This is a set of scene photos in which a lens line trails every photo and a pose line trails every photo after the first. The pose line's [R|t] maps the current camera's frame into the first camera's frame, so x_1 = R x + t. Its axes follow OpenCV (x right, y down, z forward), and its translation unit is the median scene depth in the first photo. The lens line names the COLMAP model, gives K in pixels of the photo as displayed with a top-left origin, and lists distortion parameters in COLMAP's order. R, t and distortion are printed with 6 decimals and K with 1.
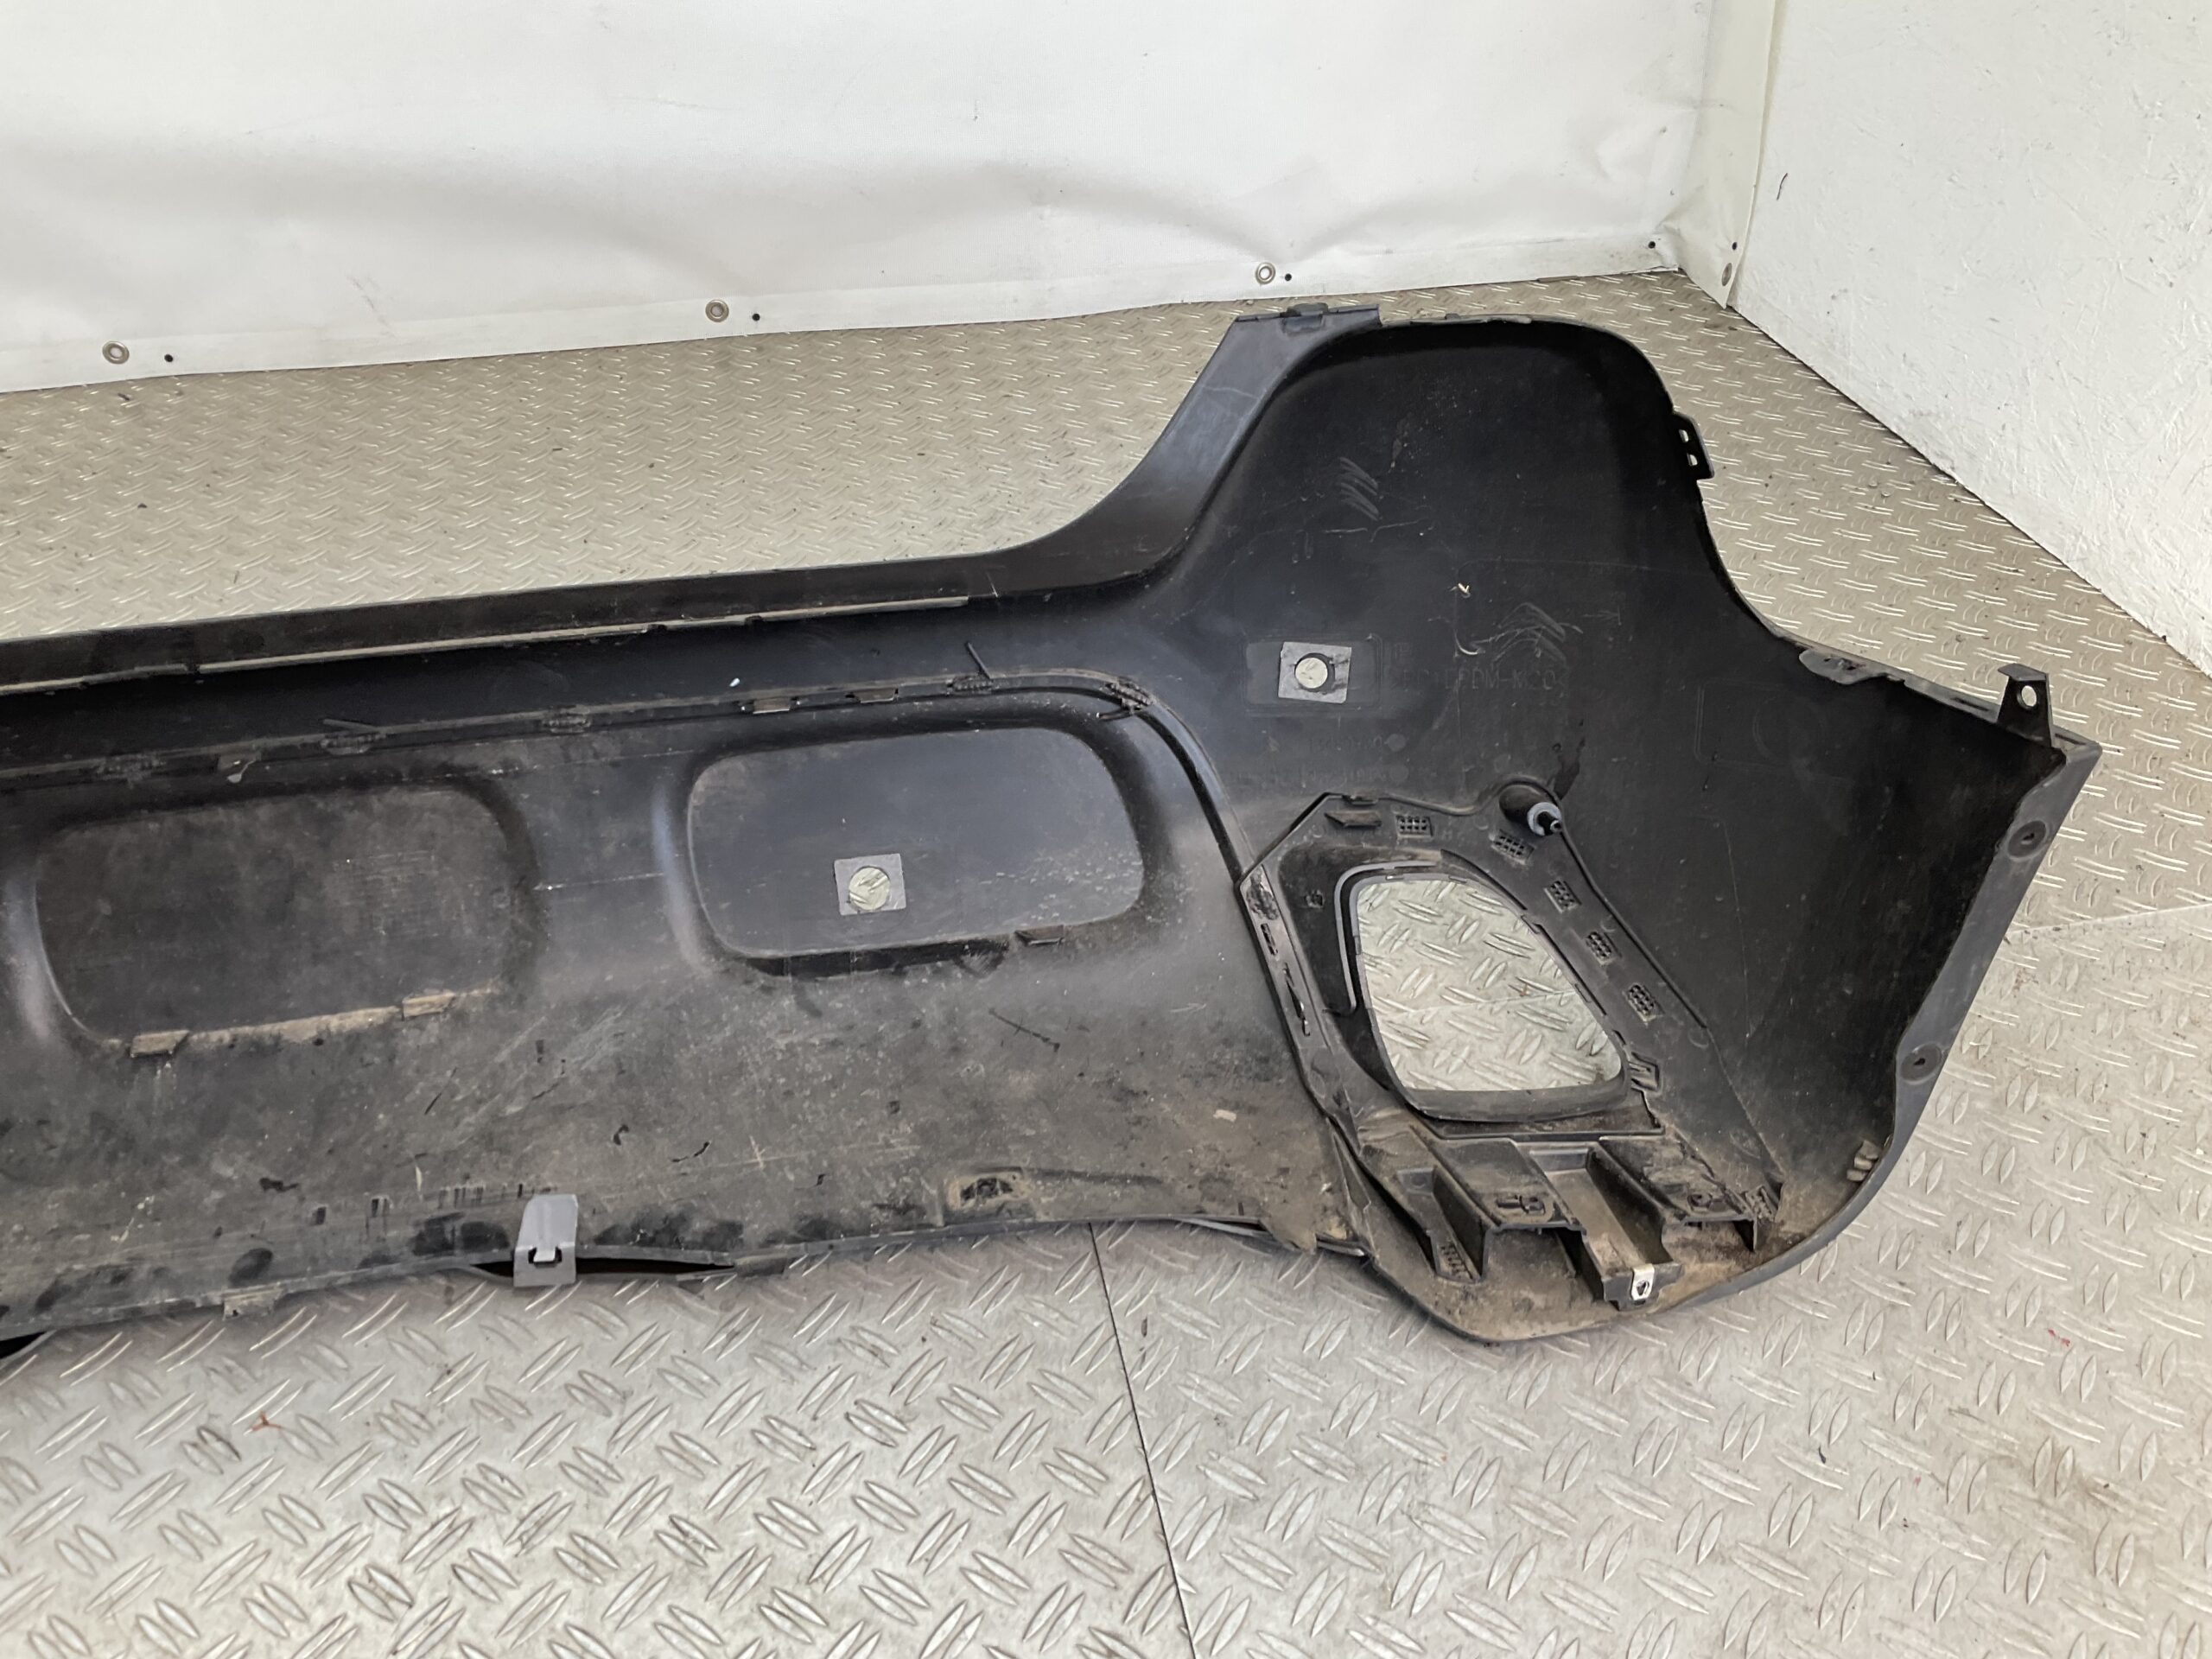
lens RADIAL K [[1912.2, 0, 1106.0], [0, 1912.2, 829.5], [0, 0, 1]] dist [0.044036, -0.010047]
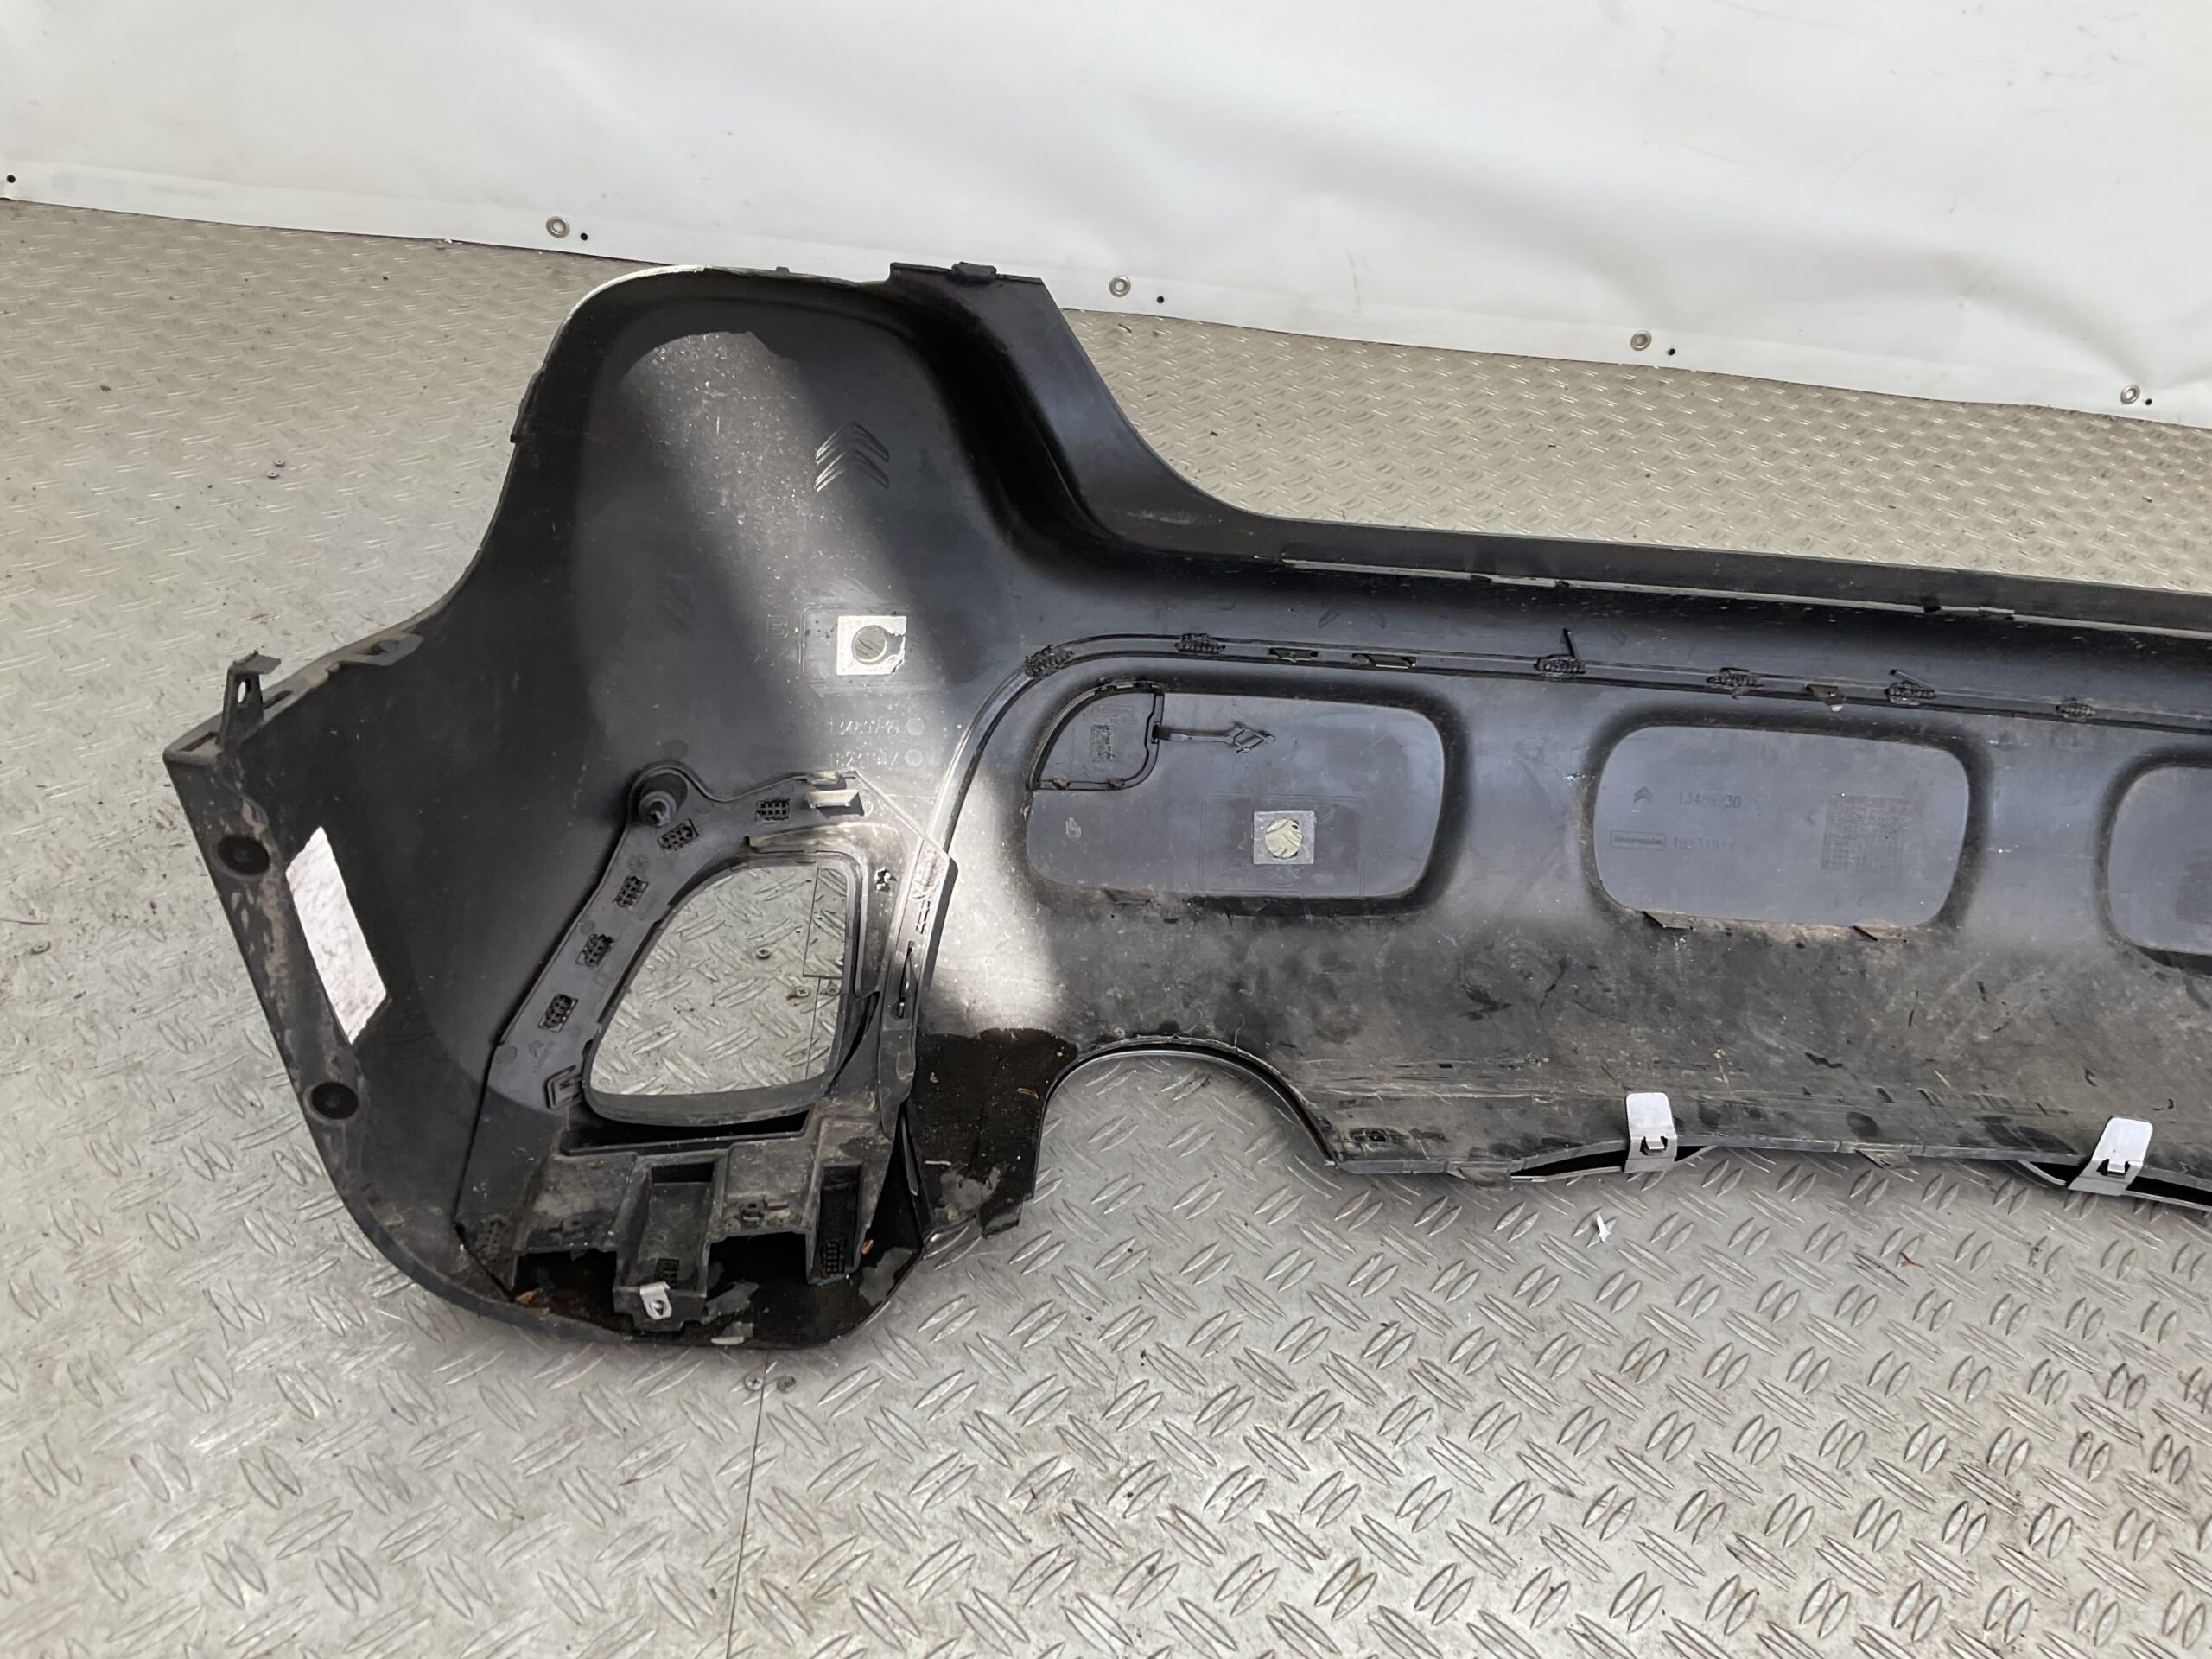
lens RADIAL K [[1747.8, 0, 1147.4], [0, 1747.8, 832.7], [0, 0, 1]] dist [0.087775, -0.154636]
pose [[0.980009, 0.193433, -0.046547, -0.385144], [-0.192501, 0.981009, 0.023781, 0.046372], [0.050263, -0.014345, 0.998633, -0.059637]]
